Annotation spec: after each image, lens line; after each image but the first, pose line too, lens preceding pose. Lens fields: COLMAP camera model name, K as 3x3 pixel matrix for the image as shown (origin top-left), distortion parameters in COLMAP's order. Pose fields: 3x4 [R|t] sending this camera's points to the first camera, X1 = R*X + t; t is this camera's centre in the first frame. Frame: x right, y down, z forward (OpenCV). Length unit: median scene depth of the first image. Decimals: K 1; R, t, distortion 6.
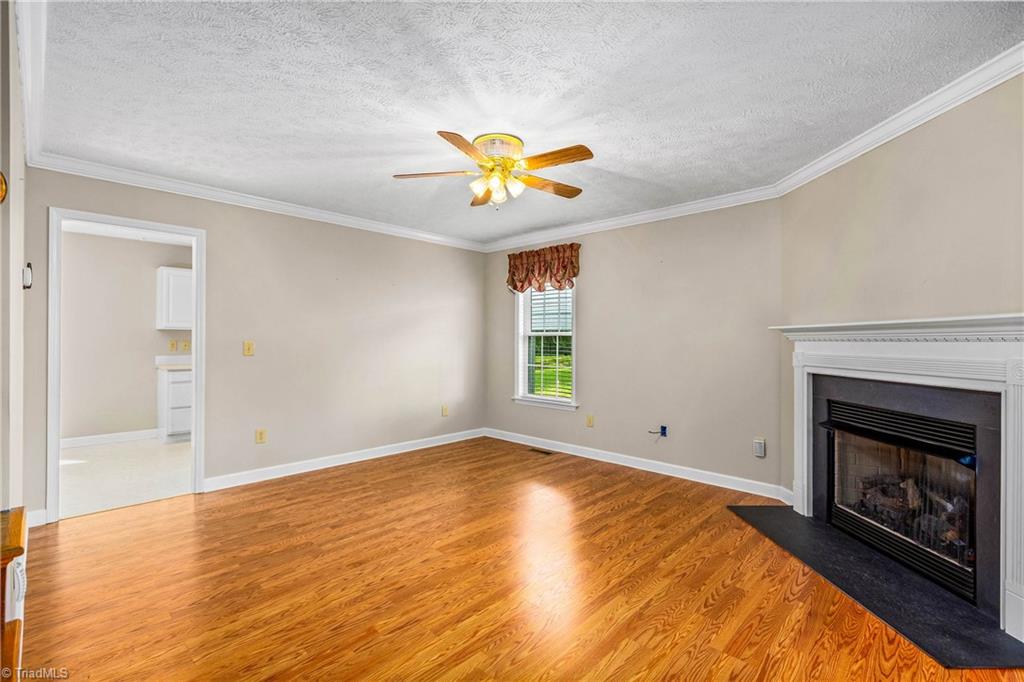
lens RADIAL K [[457.4, 0, 504.1], [0, 457.4, 339.2], [0, 0, 1]] dist [0.001937, -0.001172]
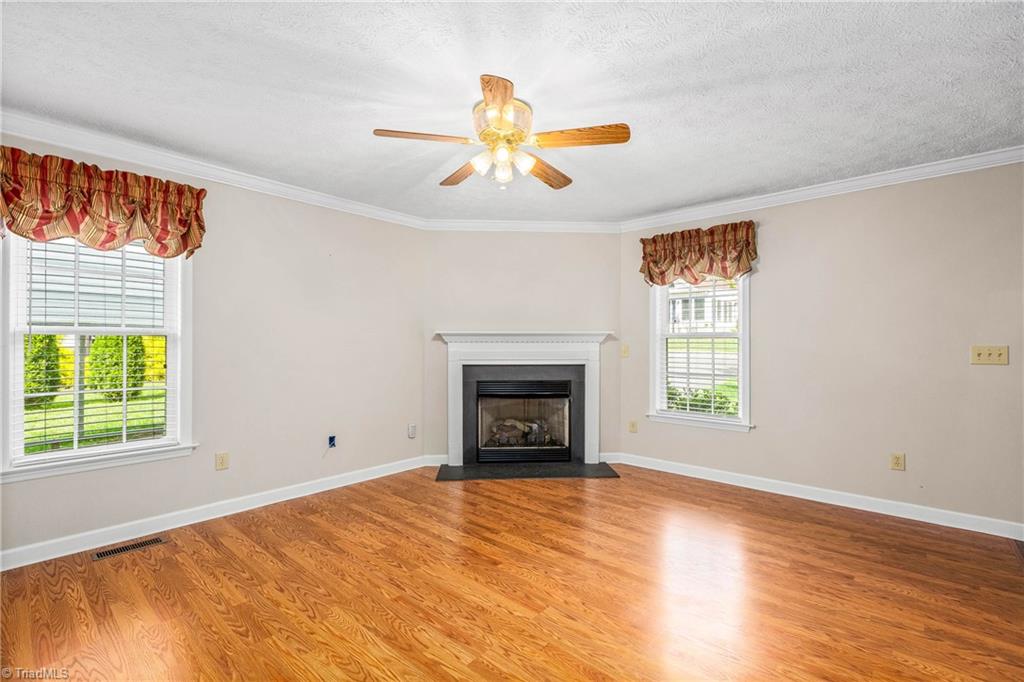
lens RADIAL K [[457.4, 0, 520.0], [0, 457.4, 344.0], [0, 0, 1]] dist [0.001937, -0.001172]
pose [[-0.055408, -0.012522, 0.998385, -0.743046], [-0.006335, 0.999906, 0.012189, -0.009259], [-0.998444, -0.005649, -0.055482, 0.866549]]
